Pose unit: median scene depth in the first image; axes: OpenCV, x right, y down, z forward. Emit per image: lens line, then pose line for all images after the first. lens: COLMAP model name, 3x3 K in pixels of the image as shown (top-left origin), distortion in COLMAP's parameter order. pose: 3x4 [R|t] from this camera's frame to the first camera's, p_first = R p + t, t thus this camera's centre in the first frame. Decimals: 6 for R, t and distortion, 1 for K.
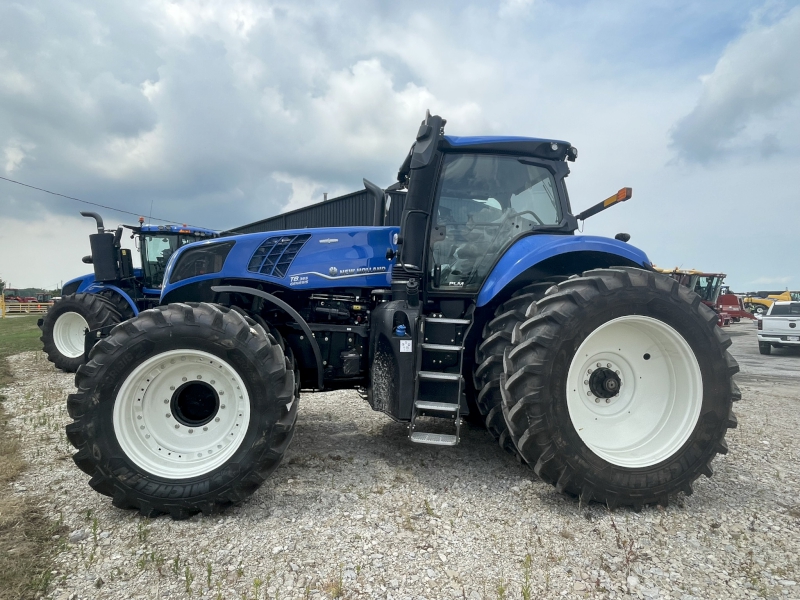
lens RADIAL K [[475.8, 0, 399.9], [0, 475.8, 300.1], [0, 0, 1]] dist [-0.014668, 0.005808]
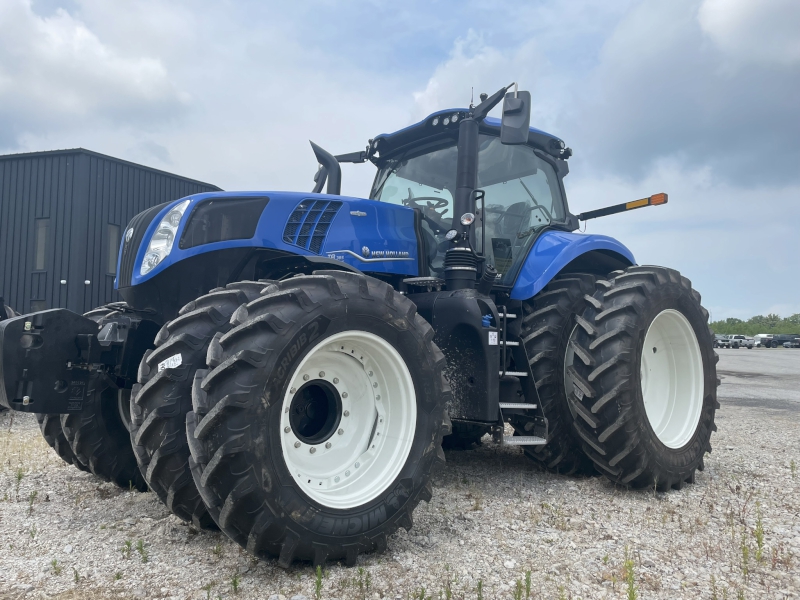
lens RADIAL K [[608.9, 0, 401.6], [0, 608.9, 299.5], [0, 0, 1]] dist [0.042514, -0.049022]
pose [[0.847350, 0.036644, 0.529769, -0.760547], [-0.011049, 0.998617, -0.051402, 0.086600], [-0.530920, 0.037702, 0.846583, 0.122914]]
